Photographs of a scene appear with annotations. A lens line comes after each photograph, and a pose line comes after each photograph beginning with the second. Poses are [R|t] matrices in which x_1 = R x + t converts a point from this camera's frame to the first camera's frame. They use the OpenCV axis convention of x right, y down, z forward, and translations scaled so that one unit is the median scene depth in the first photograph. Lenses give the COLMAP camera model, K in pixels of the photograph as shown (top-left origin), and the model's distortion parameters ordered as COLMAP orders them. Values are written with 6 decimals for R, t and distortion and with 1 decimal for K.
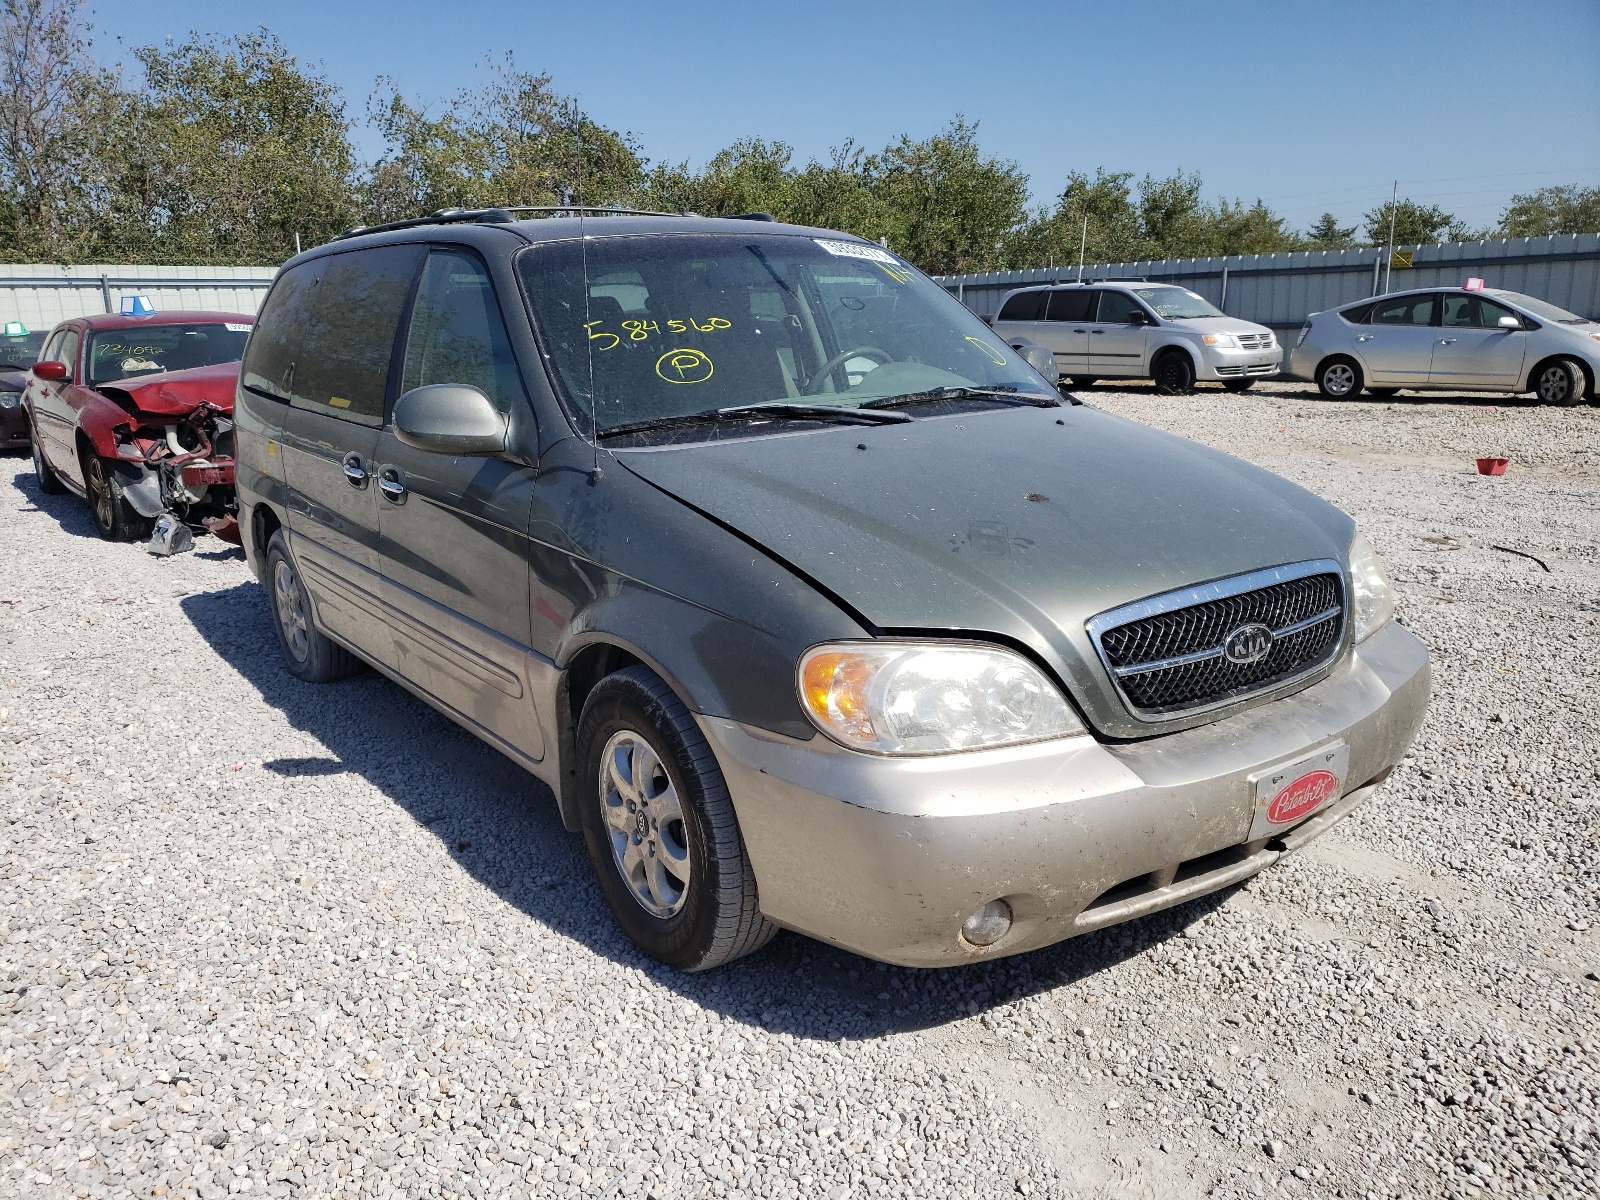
lens RADIAL K [[1328.2, 0, 800.0], [0, 1328.2, 600.0], [0, 0, 1]] dist [0.066397, -0.005149]
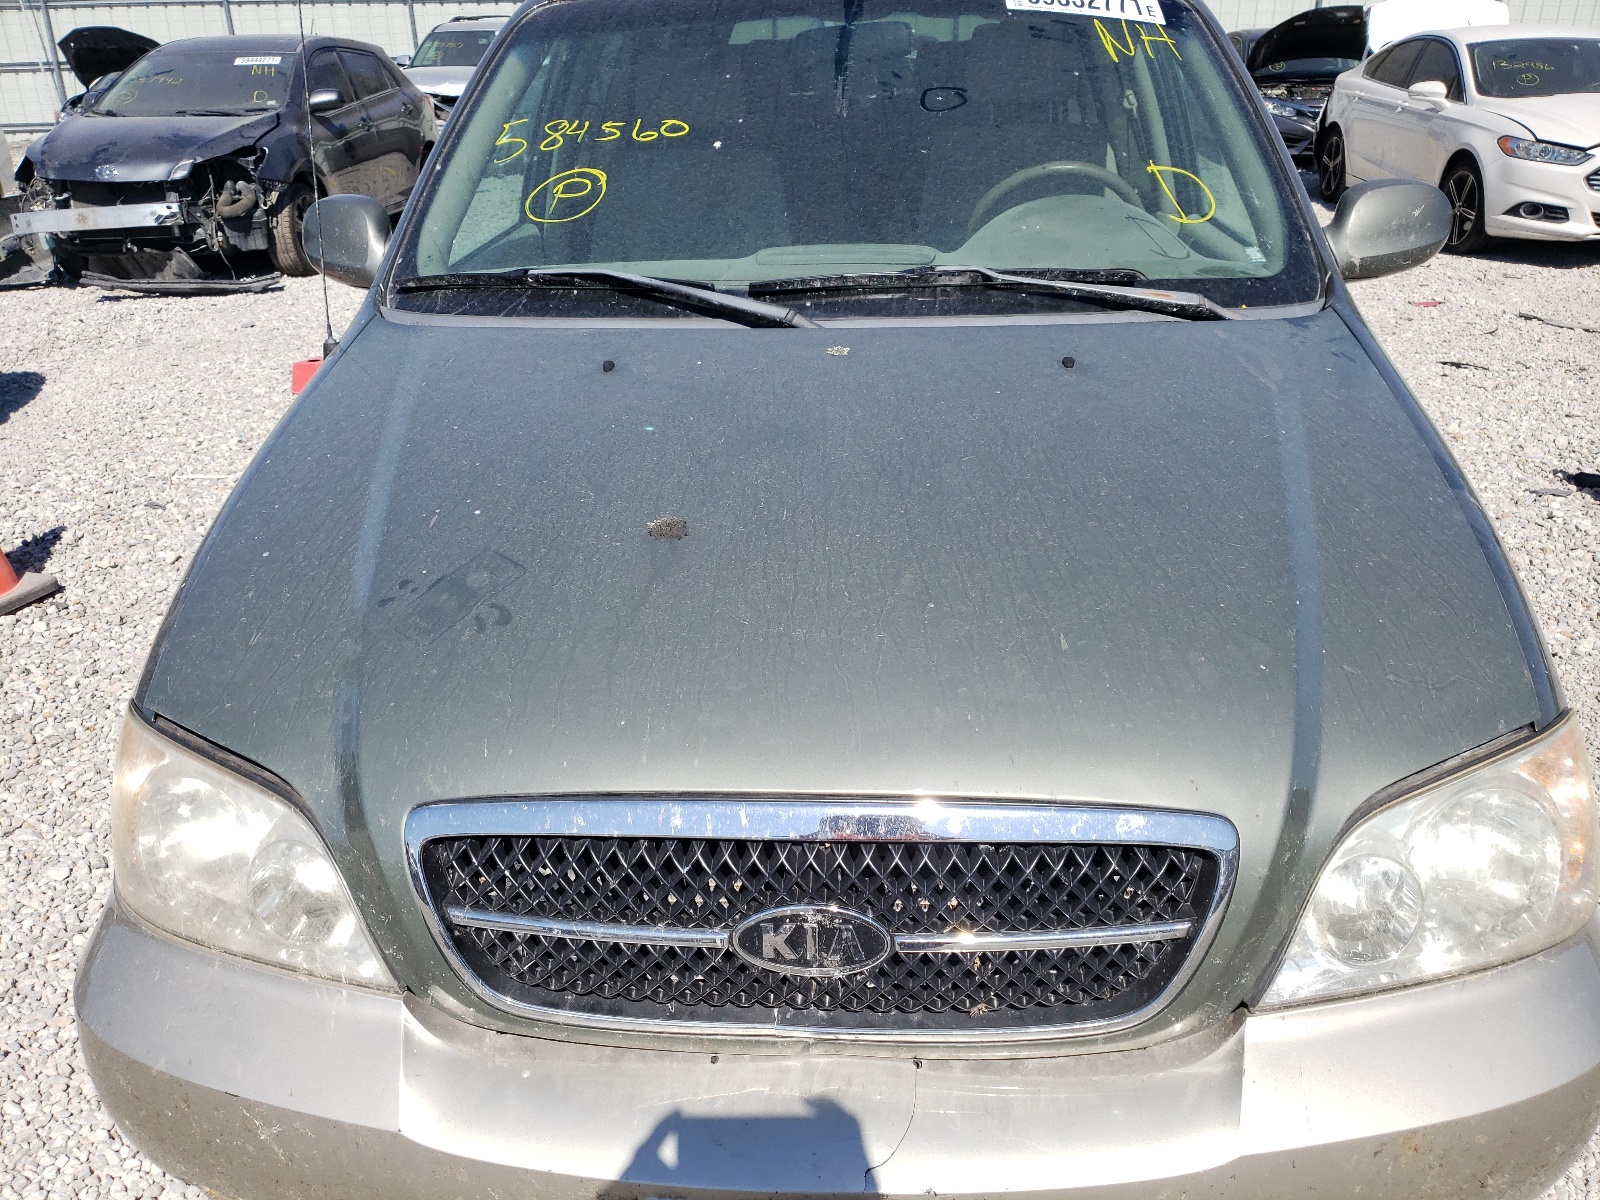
lens RADIAL K [[1328.2, 0, 800.0], [0, 1328.2, 600.0], [0, 0, 1]] dist [0.066397, -0.005149]
pose [[0.762848, 0.268318, -0.588275, 0.535361], [-0.144602, 0.957583, 0.249251, -0.187690], [0.630201, -0.105075, 0.769289, 0.590943]]
